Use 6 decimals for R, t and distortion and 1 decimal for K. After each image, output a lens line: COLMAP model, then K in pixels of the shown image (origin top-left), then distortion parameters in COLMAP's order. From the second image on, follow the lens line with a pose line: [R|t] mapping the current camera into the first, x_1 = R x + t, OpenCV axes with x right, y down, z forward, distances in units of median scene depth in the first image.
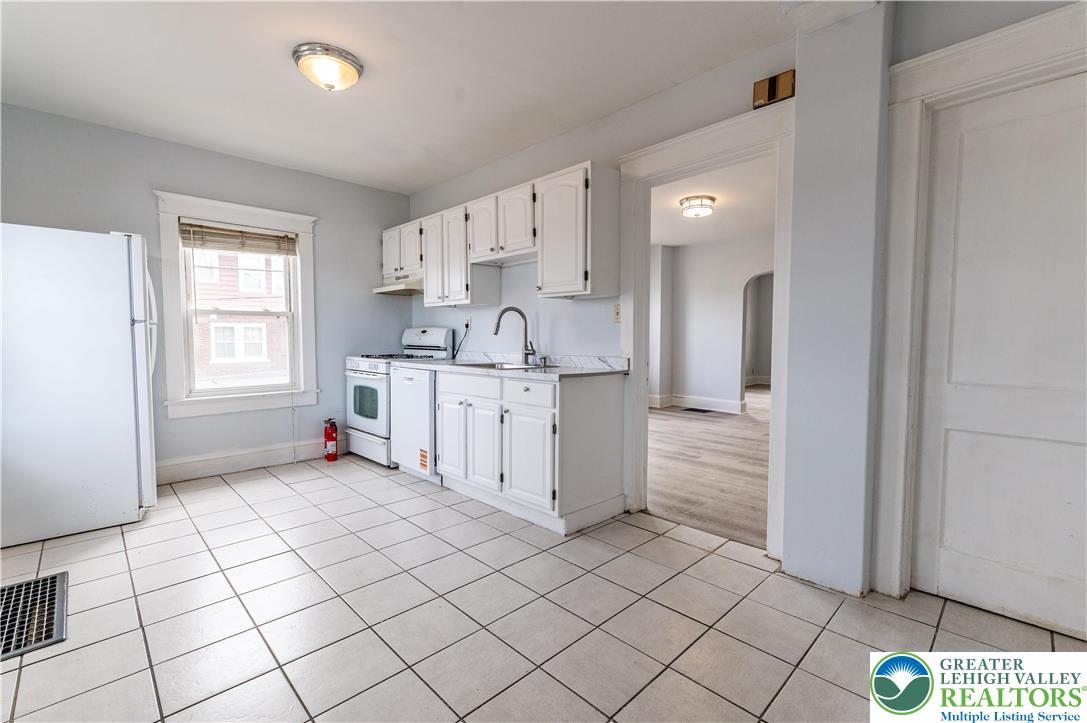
lens RADIAL K [[475.2, 0, 546.6], [0, 475.2, 362.1], [0, 0, 1]] dist [-0.000240, -0.000085]
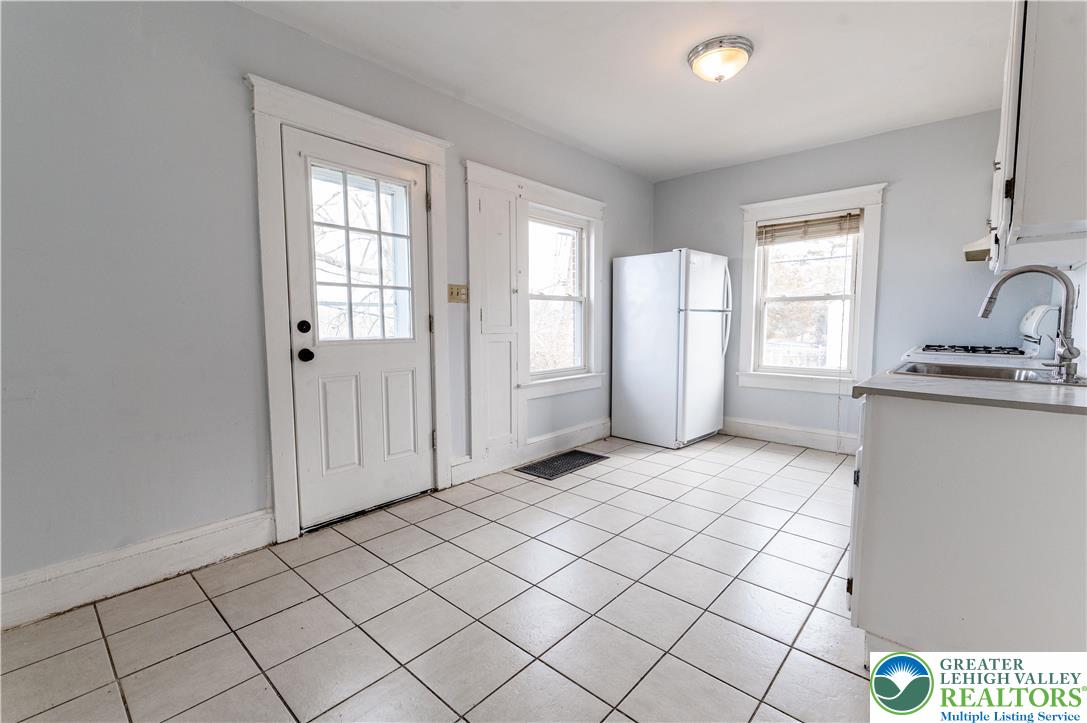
lens RADIAL K [[475.2, 0, 564.8], [0, 475.2, 357.3], [0, 0, 1]] dist [-0.000240, -0.000085]
pose [[0.081317, 0.076352, -0.993759, 0.401337], [-0.052657, 0.995998, 0.072215, -0.022488], [0.995296, 0.046456, 0.085012, 0.409425]]
